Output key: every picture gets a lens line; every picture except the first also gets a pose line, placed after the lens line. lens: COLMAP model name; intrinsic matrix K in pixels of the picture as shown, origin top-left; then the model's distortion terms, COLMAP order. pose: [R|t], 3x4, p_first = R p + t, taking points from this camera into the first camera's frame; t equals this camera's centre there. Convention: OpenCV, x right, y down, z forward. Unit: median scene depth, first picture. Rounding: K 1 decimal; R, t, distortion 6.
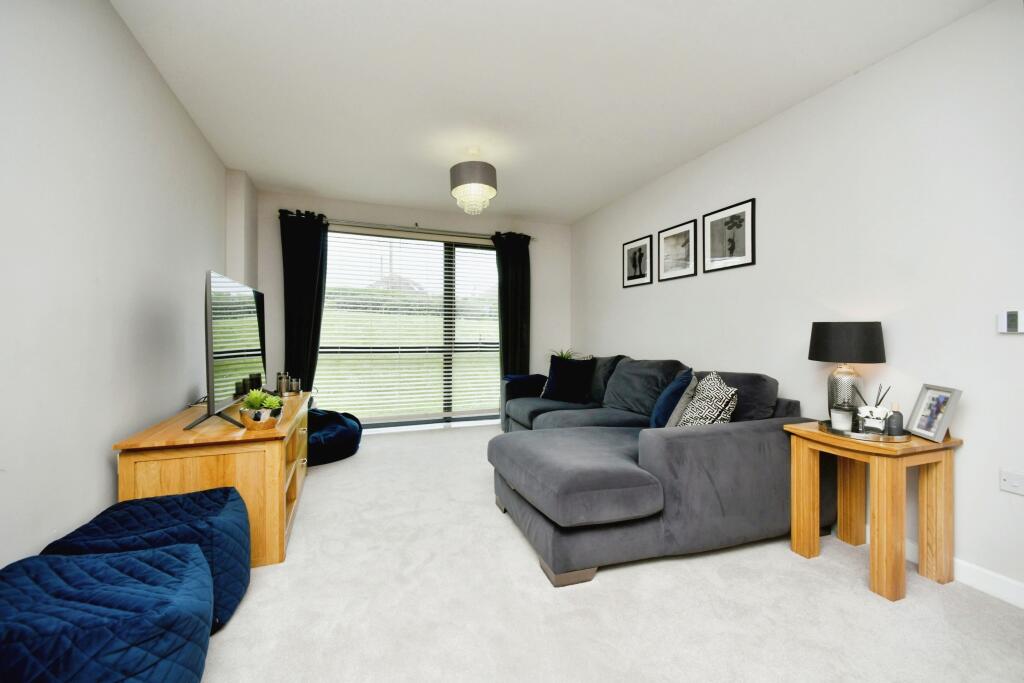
lens RADIAL K [[416.4, 0, 515.3], [0, 416.4, 334.8], [0, 0, 1]] dist [0.003126, -0.001385]
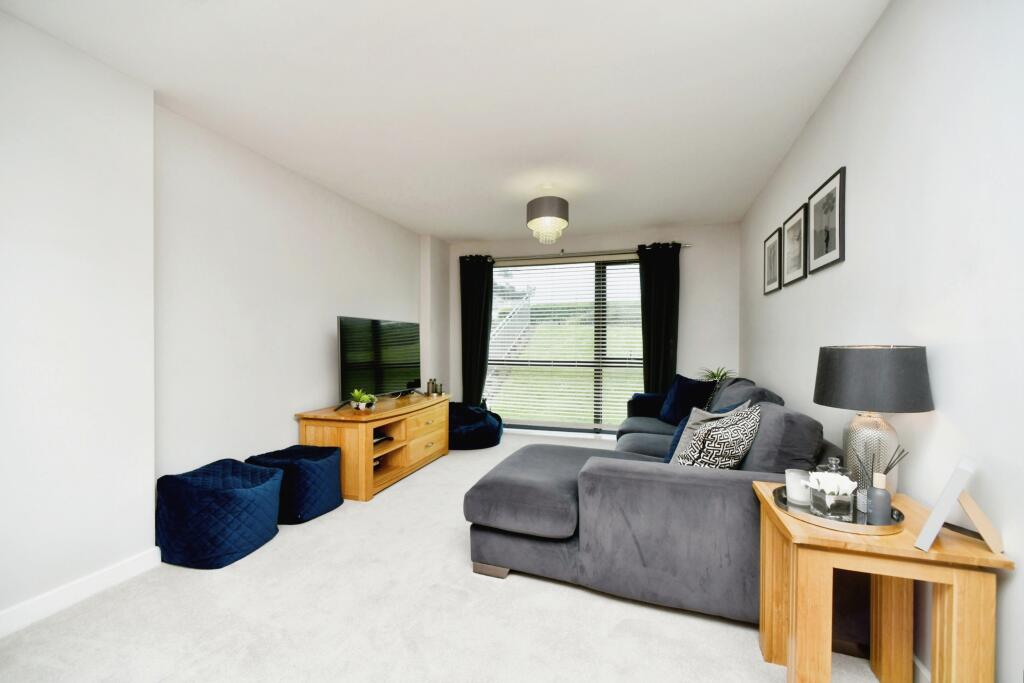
lens RADIAL K [[416.4, 0, 517.9], [0, 416.4, 348.8], [0, 0, 1]] dist [0.003126, -0.001385]
pose [[0.783850, 0.005955, -0.620921, 0.388902], [0.001254, 0.999937, 0.011174, -0.018385], [0.620949, -0.009537, 0.783793, 0.064537]]
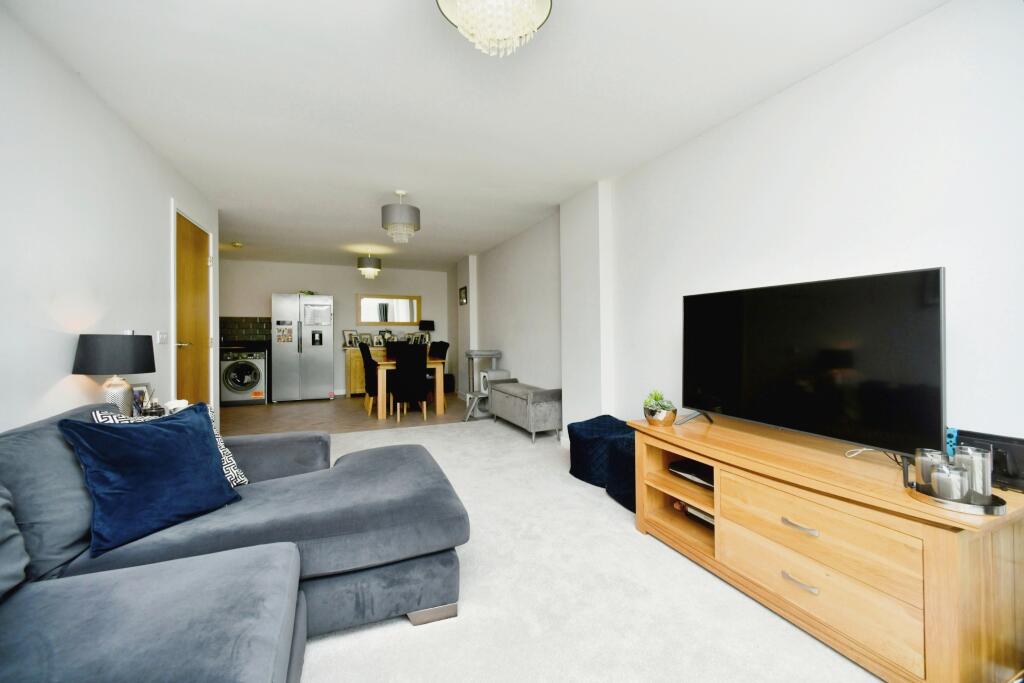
lens RADIAL K [[416.4, 0, 505.8], [0, 416.4, 332.7], [0, 0, 1]] dist [0.003126, -0.001385]
pose [[-0.999875, -0.003588, -0.015423, -0.073263], [-0.003528, 0.999986, -0.003919, -0.018331], [0.015437, -0.003865, -0.999873, 1.054335]]
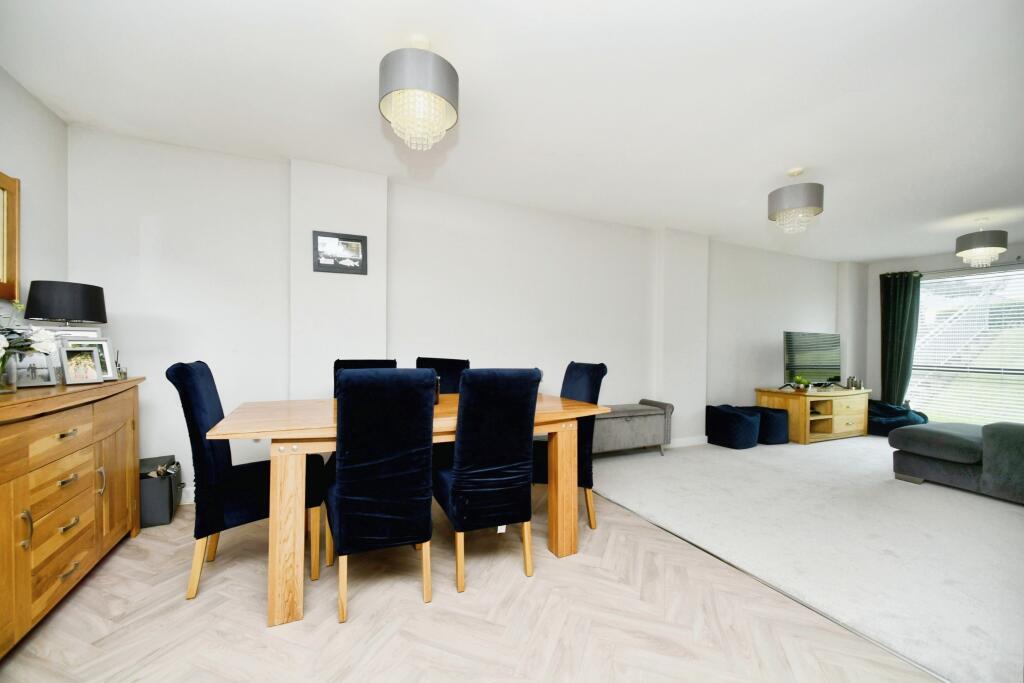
lens RADIAL K [[416.4, 0, 509.2], [0, 416.4, 351.4], [0, 0, 1]] dist [0.003126, -0.001385]
pose [[0.056585, 0.009216, -0.998355, 0.857593], [-0.015402, 0.999846, 0.008356, -0.006640], [0.998279, 0.014904, 0.056719, -0.434782]]
